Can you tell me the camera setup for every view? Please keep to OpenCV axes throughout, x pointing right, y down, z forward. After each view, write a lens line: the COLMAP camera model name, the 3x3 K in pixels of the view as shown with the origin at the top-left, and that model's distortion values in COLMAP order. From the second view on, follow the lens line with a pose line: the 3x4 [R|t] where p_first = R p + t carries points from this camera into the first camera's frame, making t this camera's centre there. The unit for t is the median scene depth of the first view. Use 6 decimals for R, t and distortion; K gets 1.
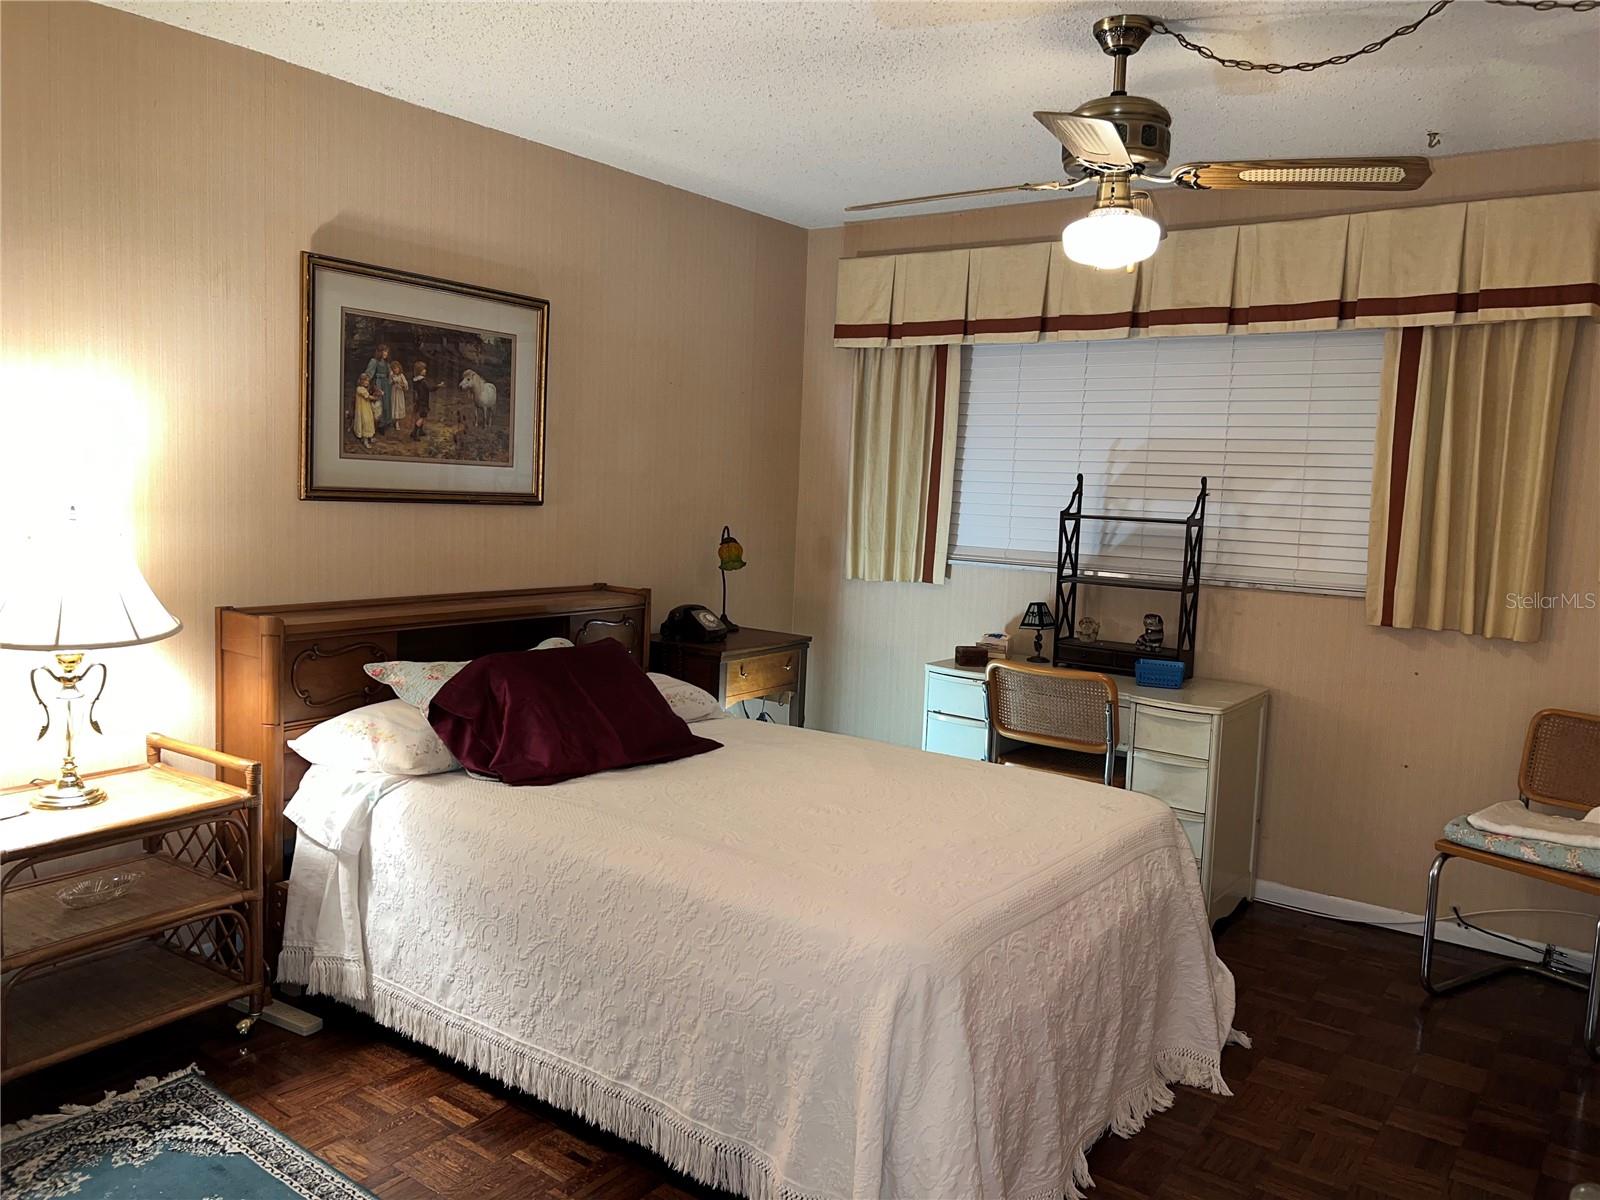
lens RADIAL K [[1206.0, 0, 807.8], [0, 1206.0, 602.9], [0, 0, 1]] dist [0.068380, -0.087978]
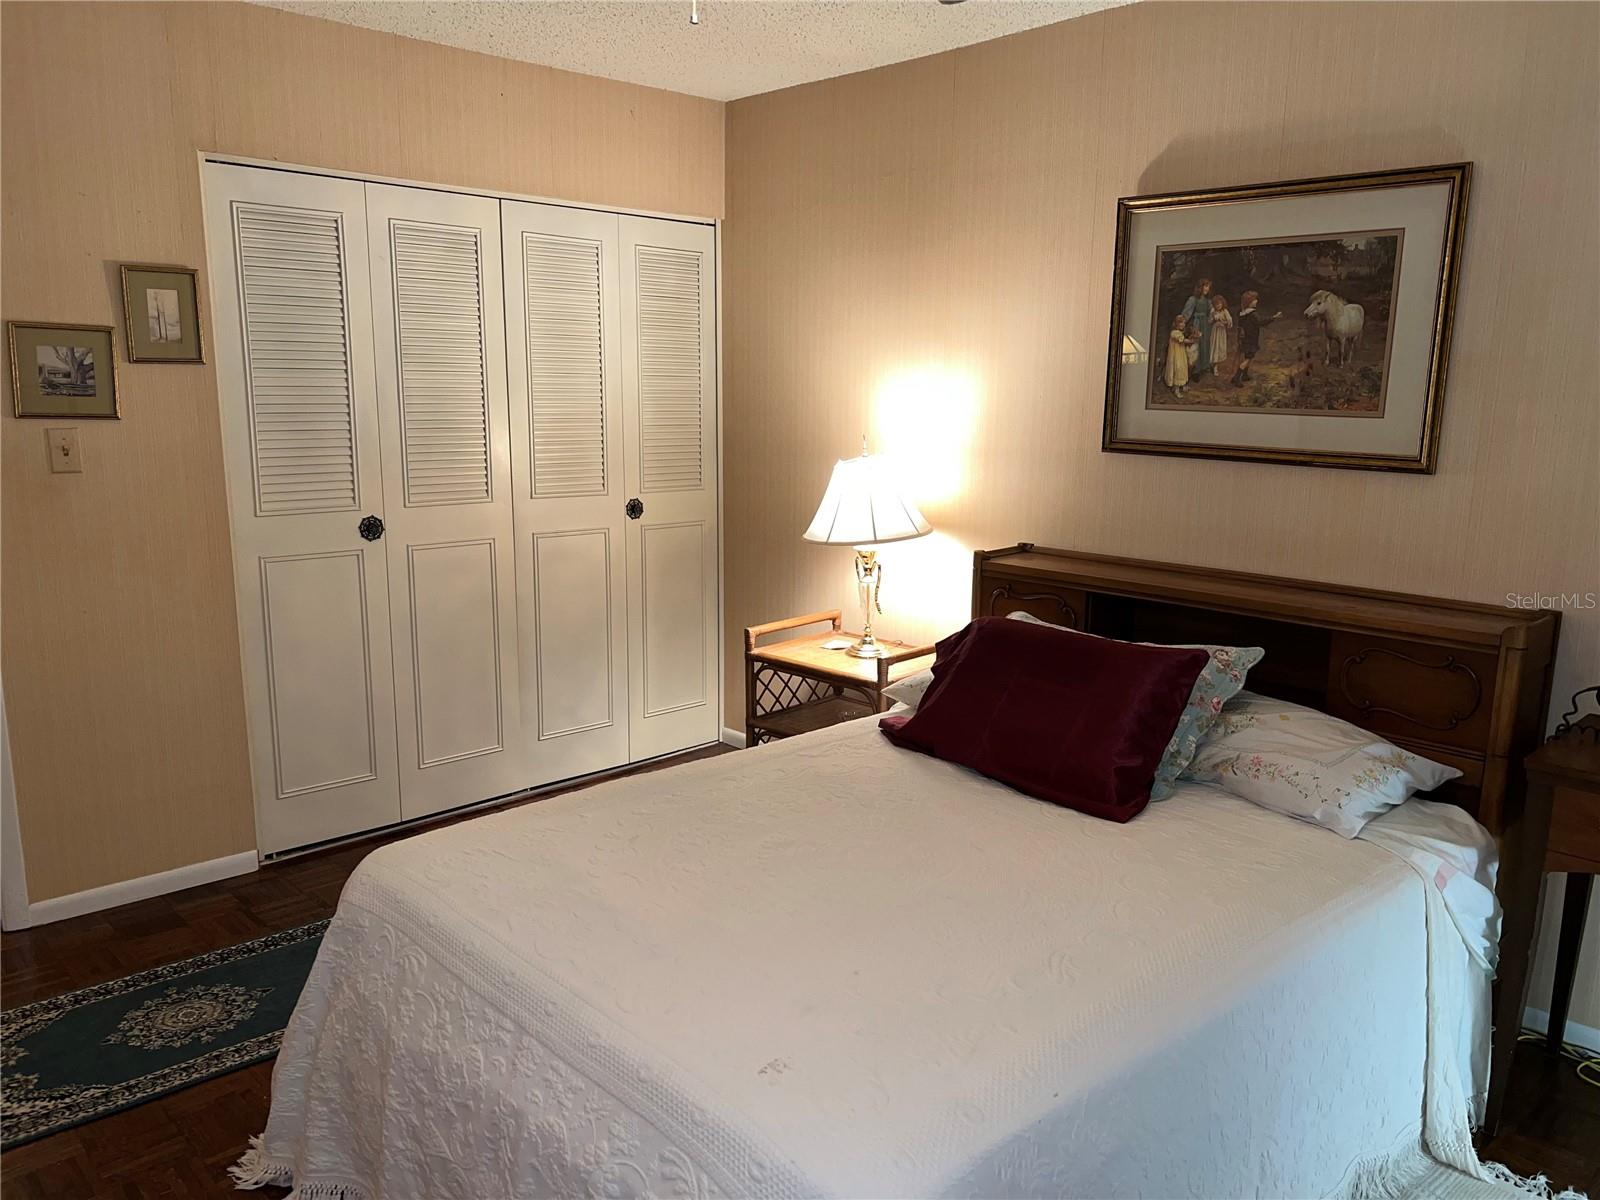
lens RADIAL K [[1206.0, 0, 807.8], [0, 1206.0, 602.9], [0, 0, 1]] dist [0.068380, -0.087978]
pose [[-0.172532, 0.130934, -0.976263, 0.579159], [-0.130884, 0.979290, 0.154471, -0.078991], [0.976269, 0.154429, -0.151822, 0.869089]]
